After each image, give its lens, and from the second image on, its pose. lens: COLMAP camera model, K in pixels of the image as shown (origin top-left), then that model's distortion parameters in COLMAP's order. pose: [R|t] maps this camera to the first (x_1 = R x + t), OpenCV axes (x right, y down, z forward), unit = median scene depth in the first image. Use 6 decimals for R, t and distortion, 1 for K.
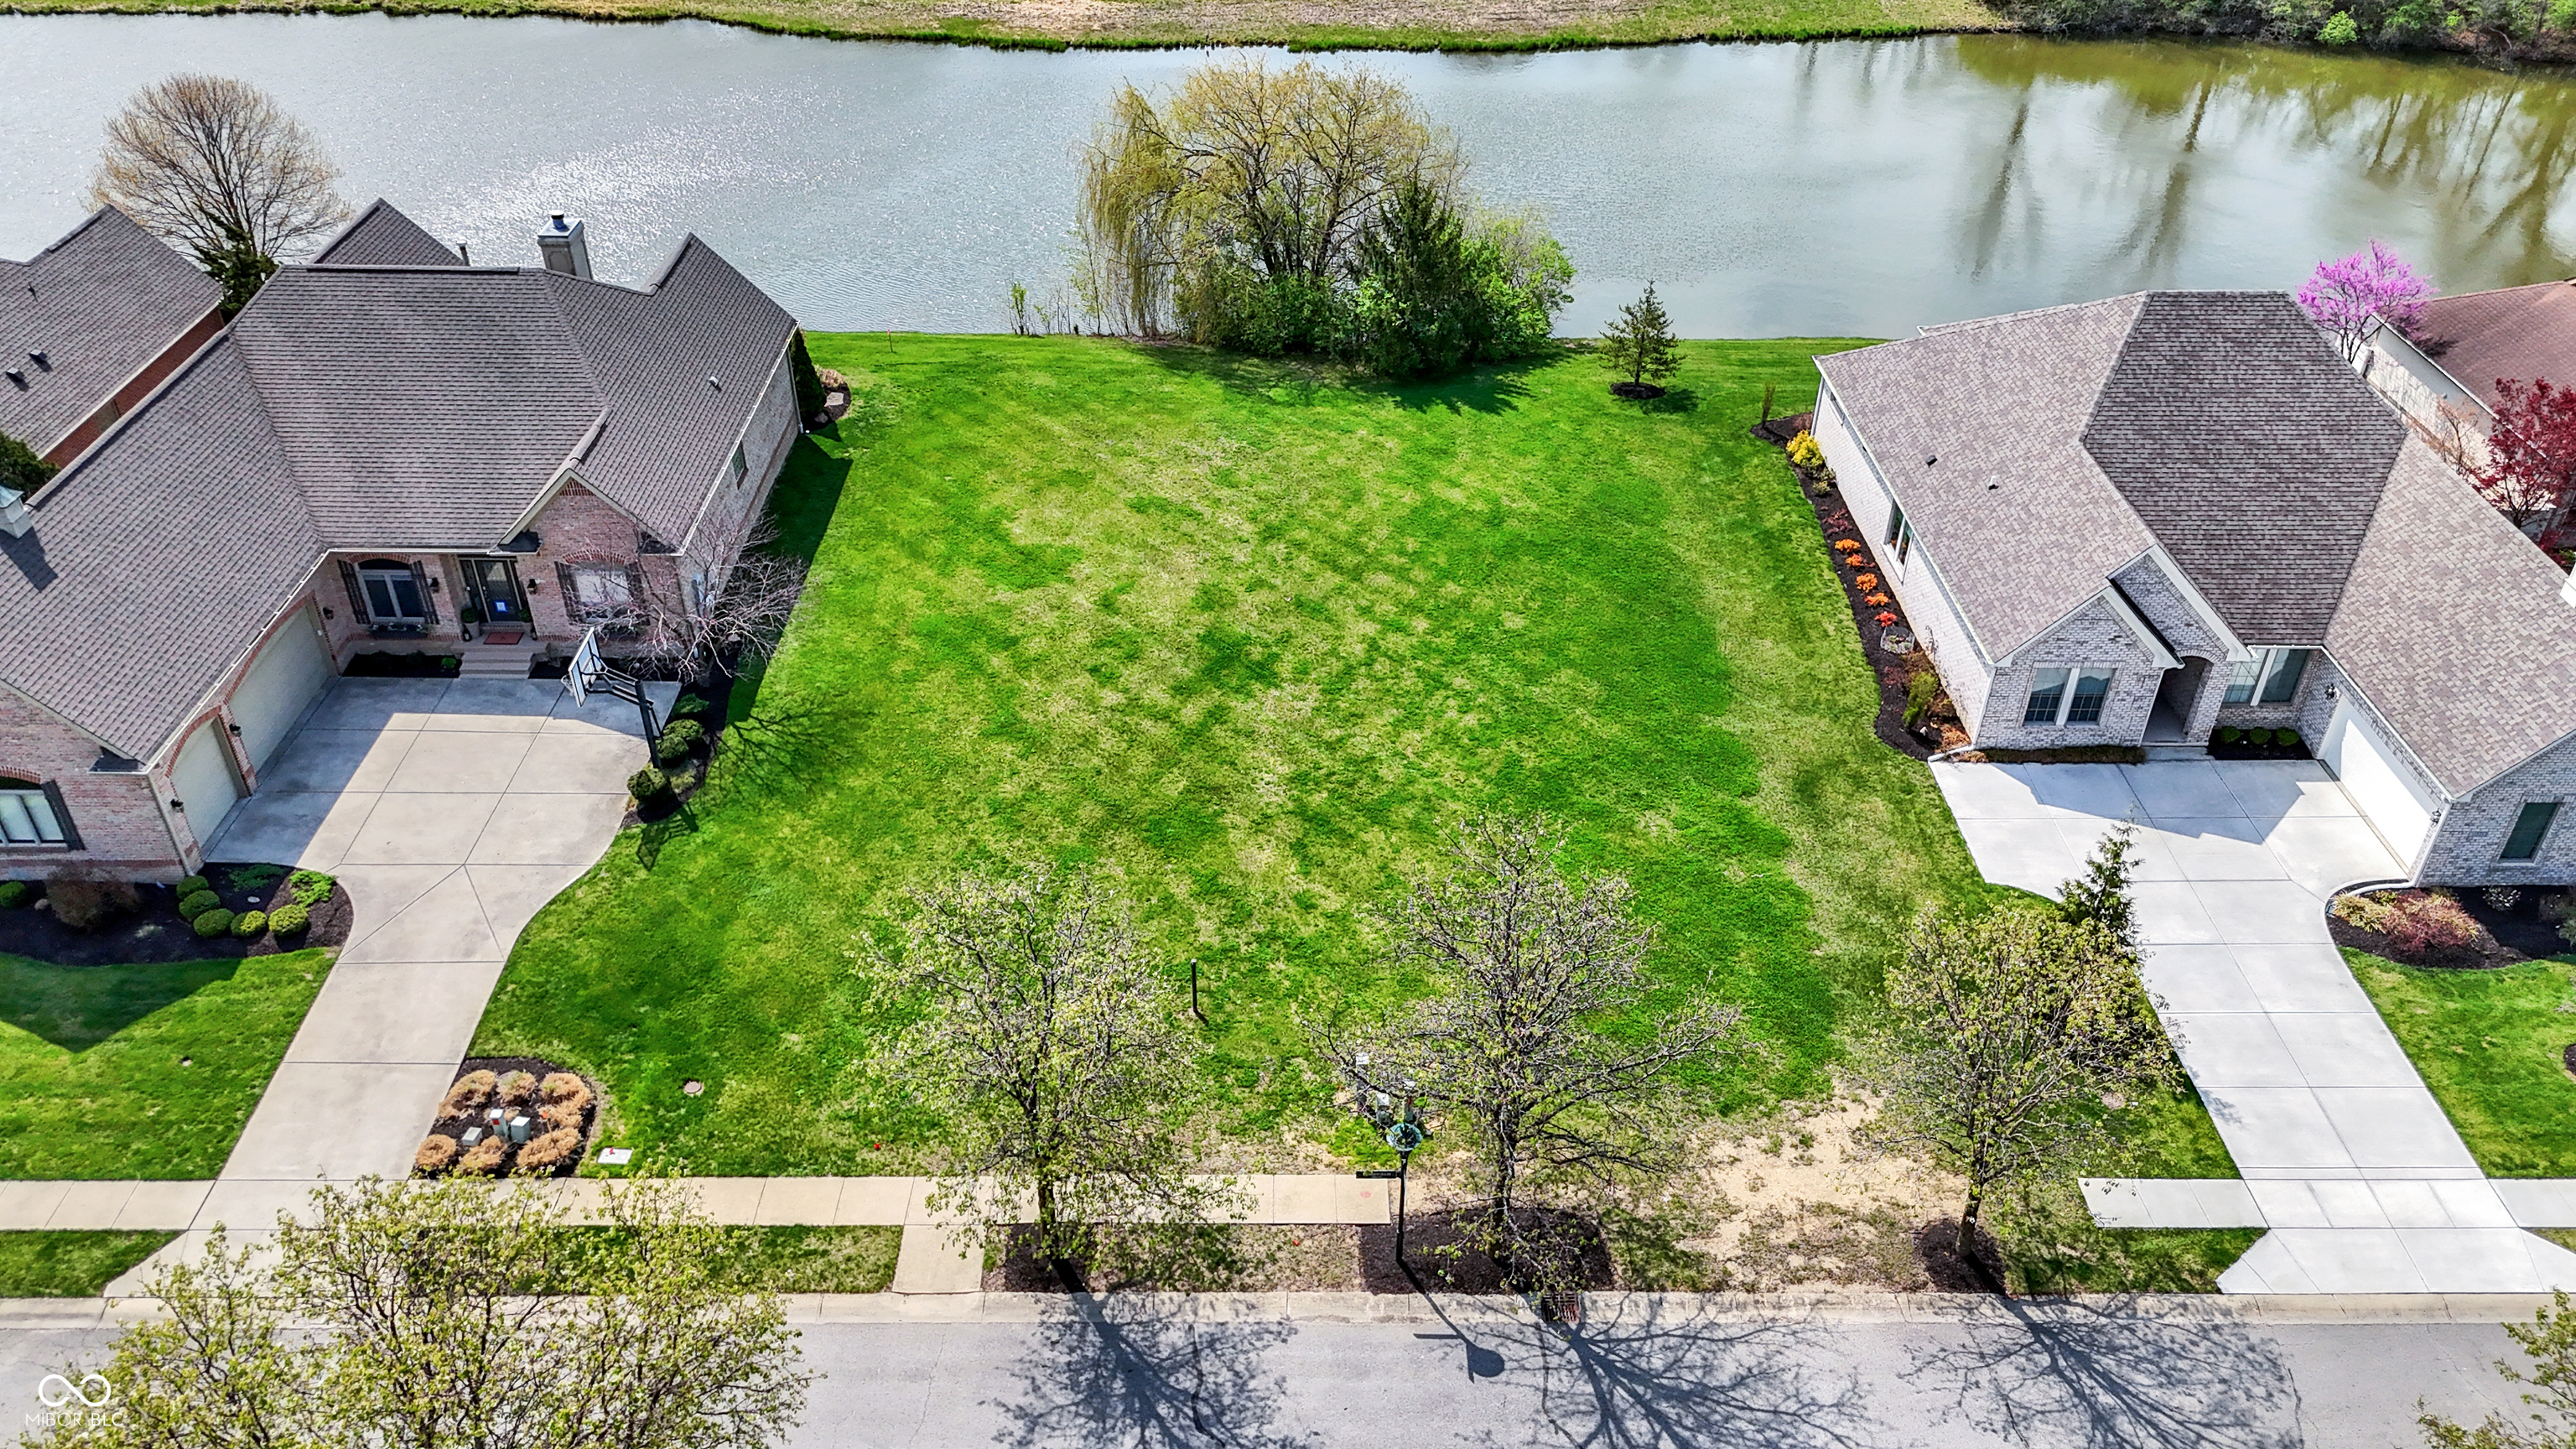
lens RADIAL K [[1895.0, 0, 1302.2], [0, 1895.0, 713.7], [0, 0, 1]] dist [0.096013, -0.108484]
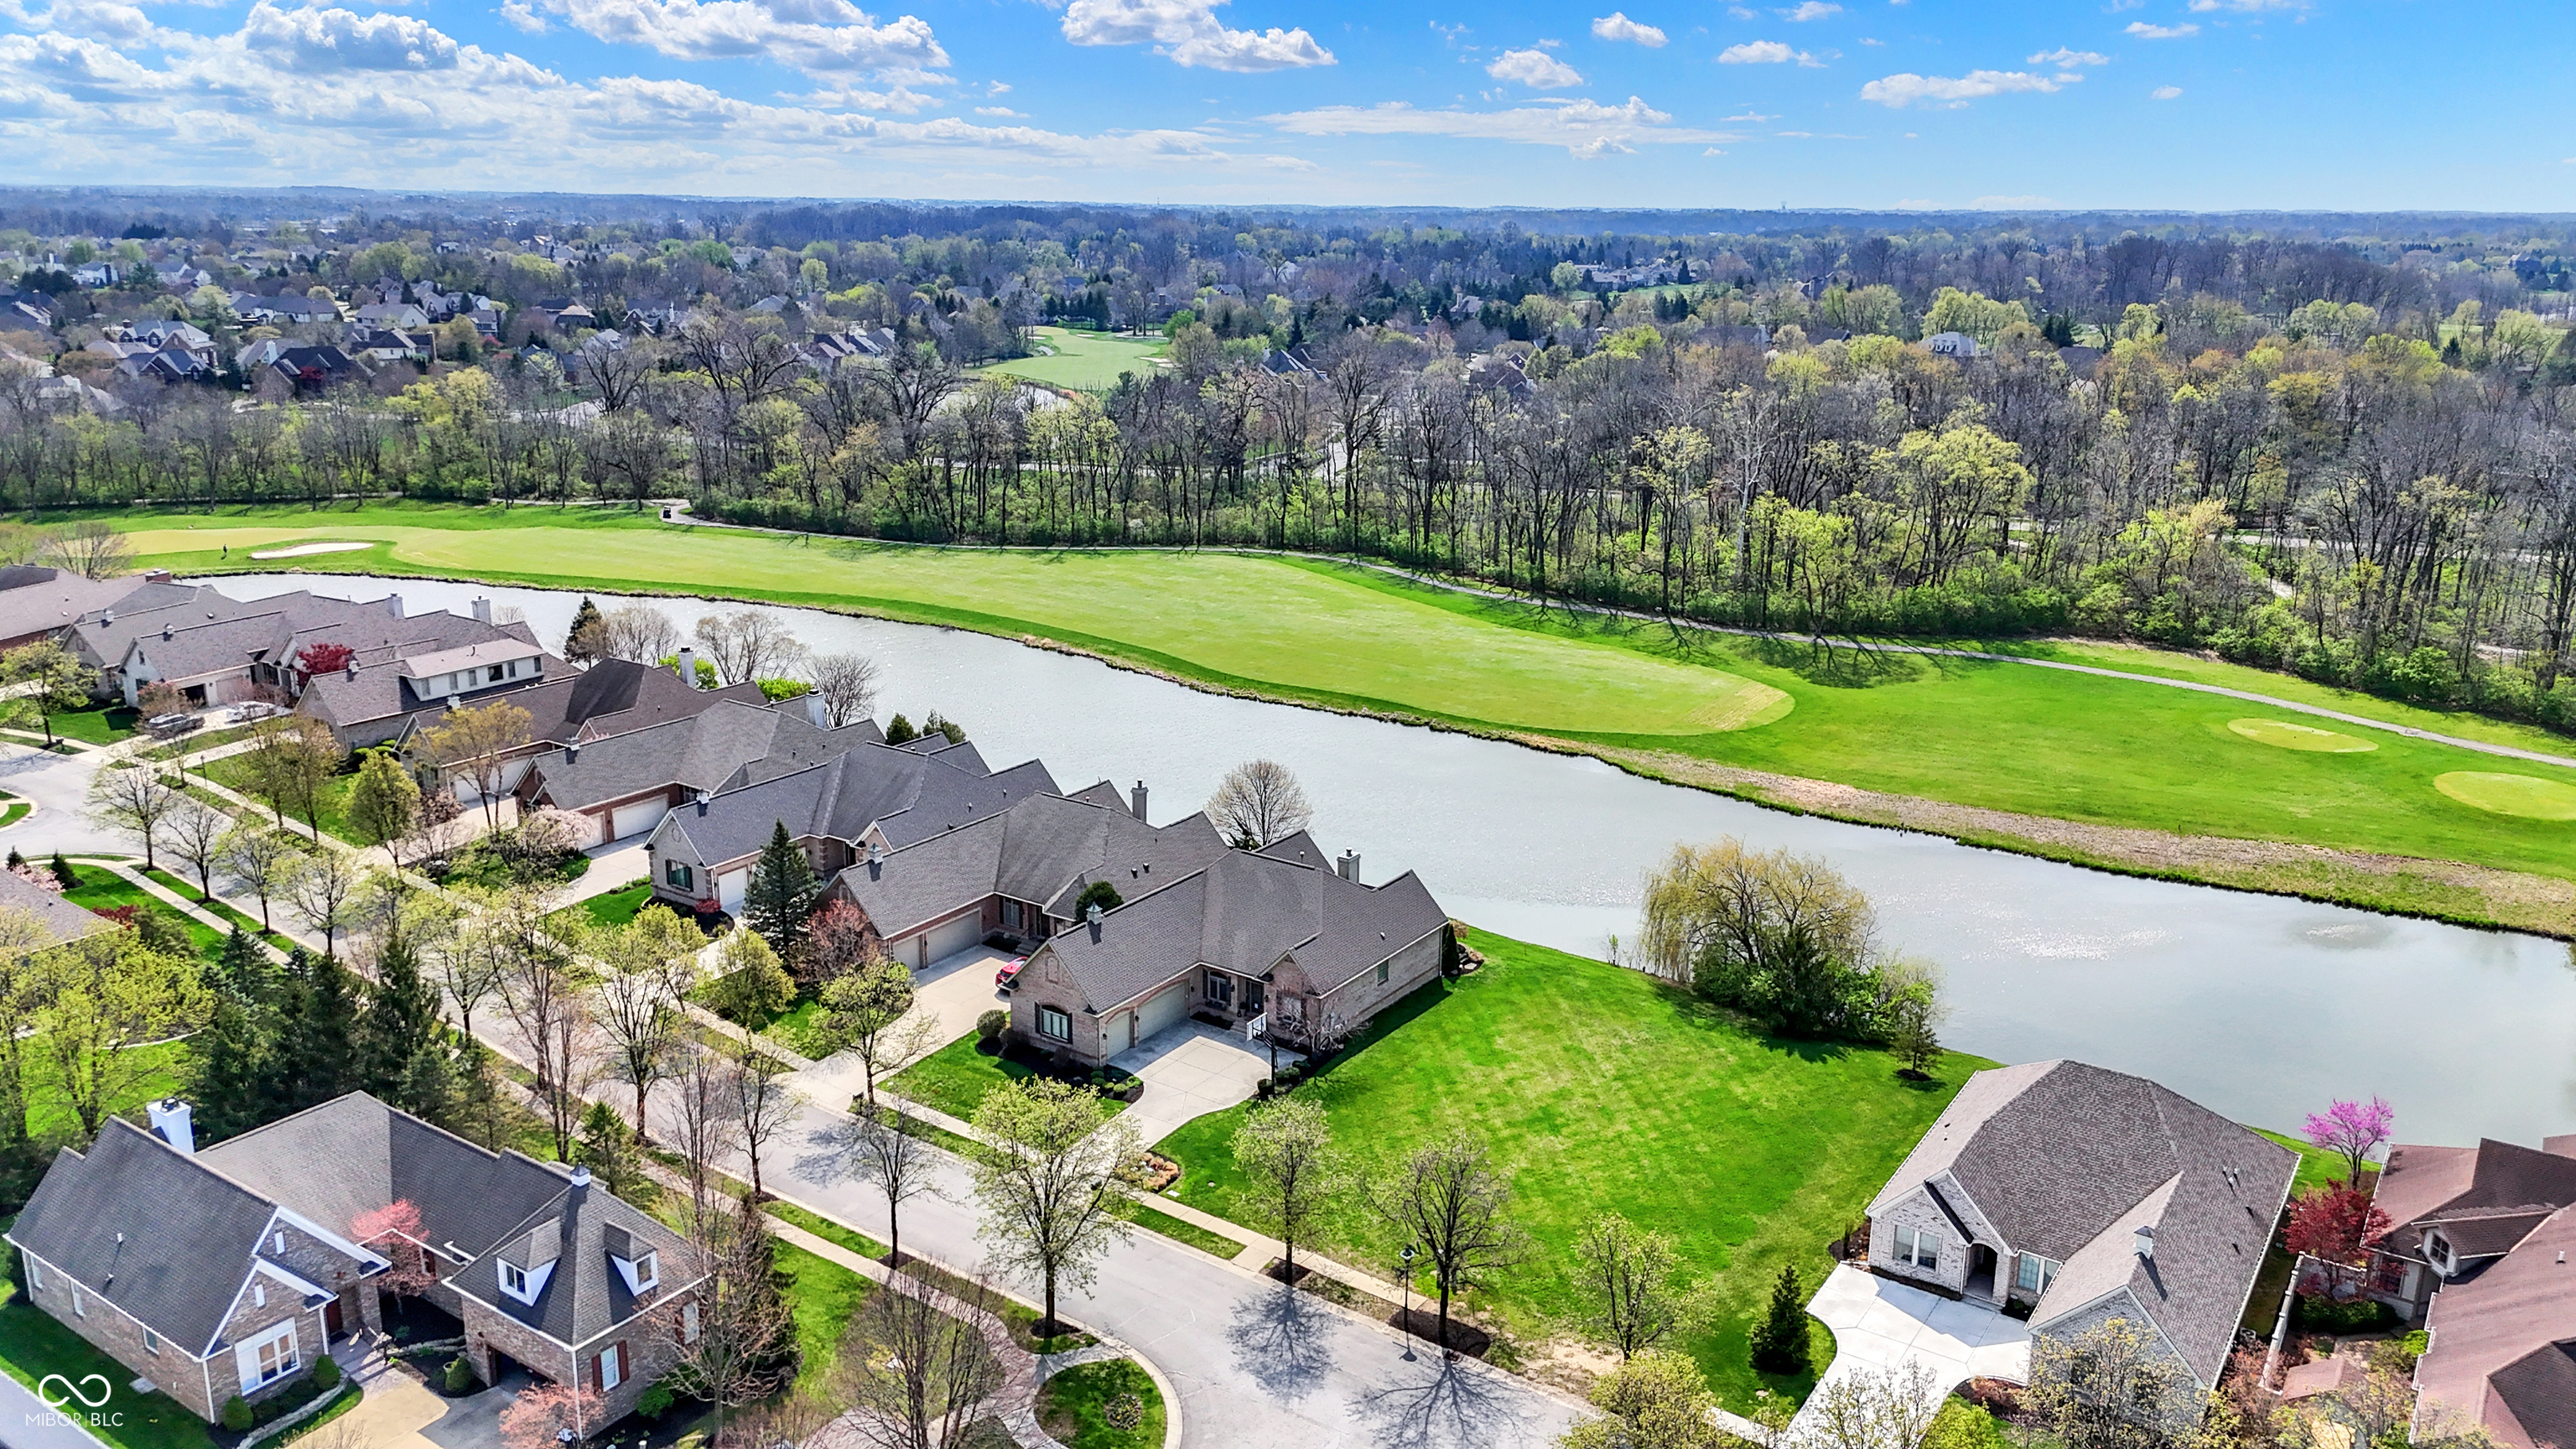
lens RADIAL K [[1895.0, 0, 1302.2], [0, 1895.0, 713.7], [0, 0, 1]] dist [0.096013, -0.108484]
pose [[0.817321, 0.146700, -0.557195, 0.790709], [-0.327810, 0.913674, -0.240294, 0.143719], [0.473843, 0.379051, 0.794854, -0.845210]]
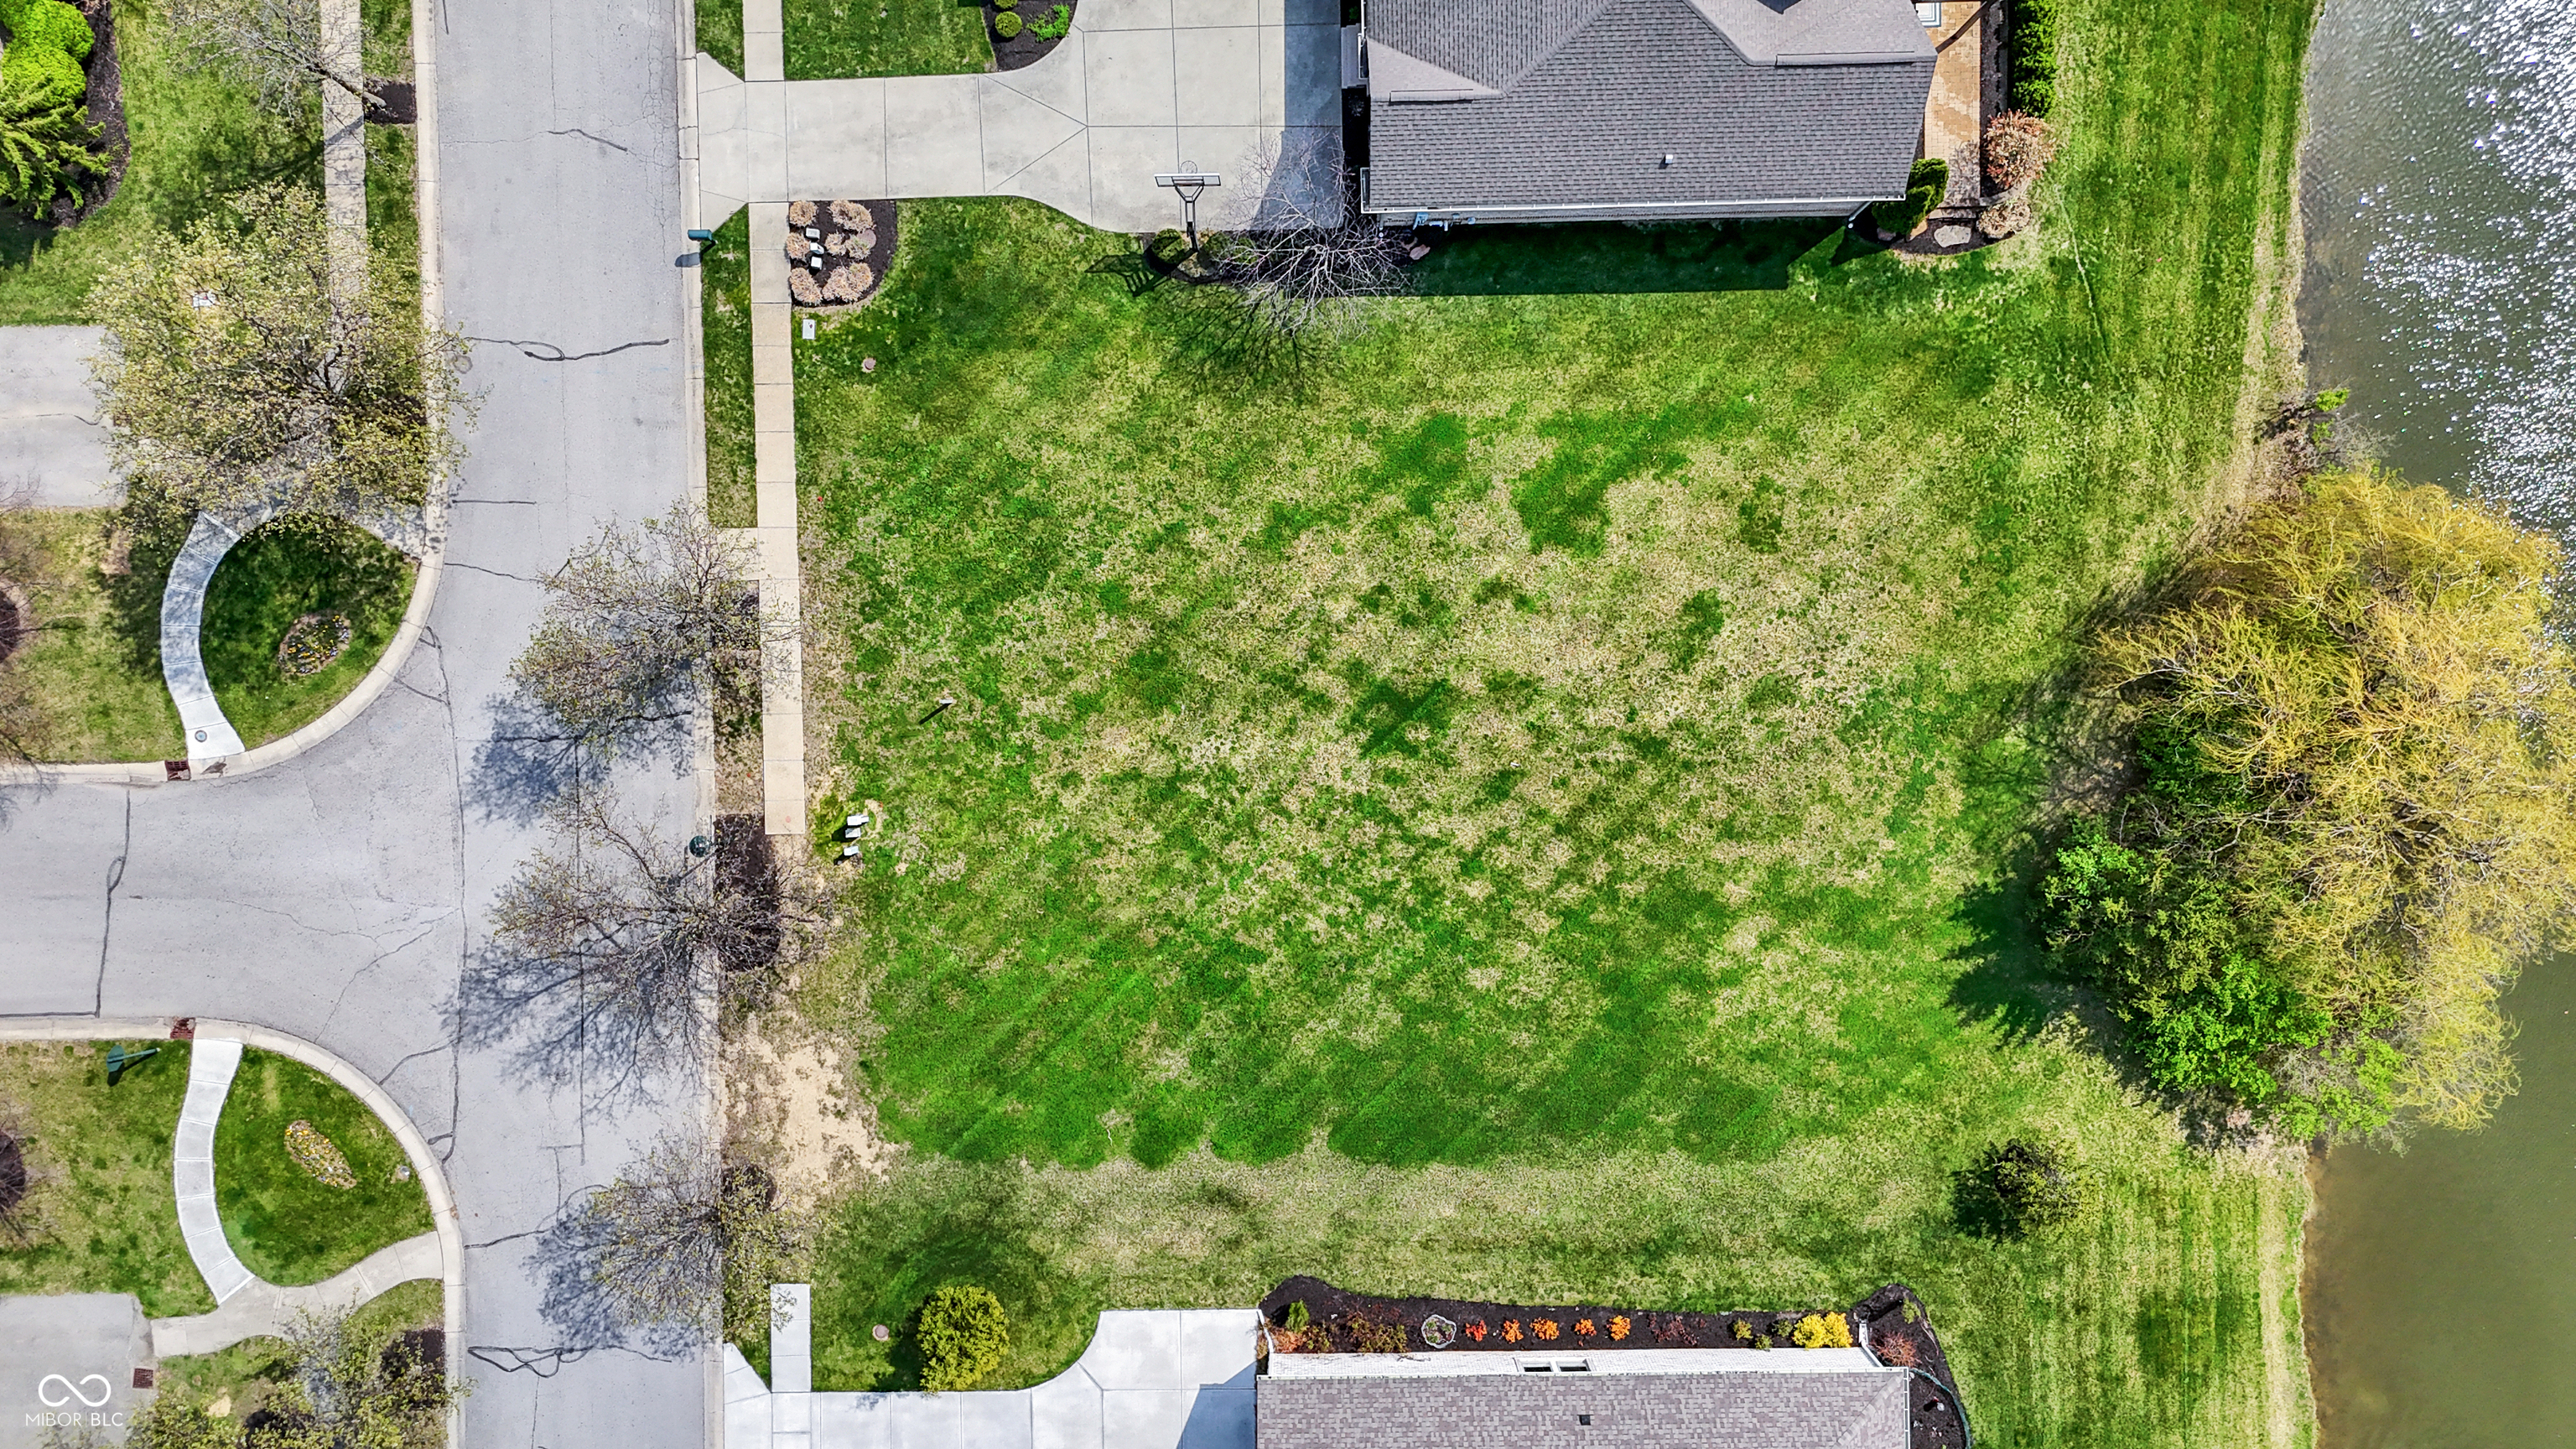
lens RADIAL K [[1895.0, 0, 1302.2], [0, 1895.0, 713.7], [0, 0, 1]] dist [0.096013, -0.108484]
pose [[0.002439, 0.999990, 0.003707, -0.040610], [-0.560602, -0.001702, 0.828084, -0.892018], [0.828082, -0.004098, 0.560592, 0.337046]]
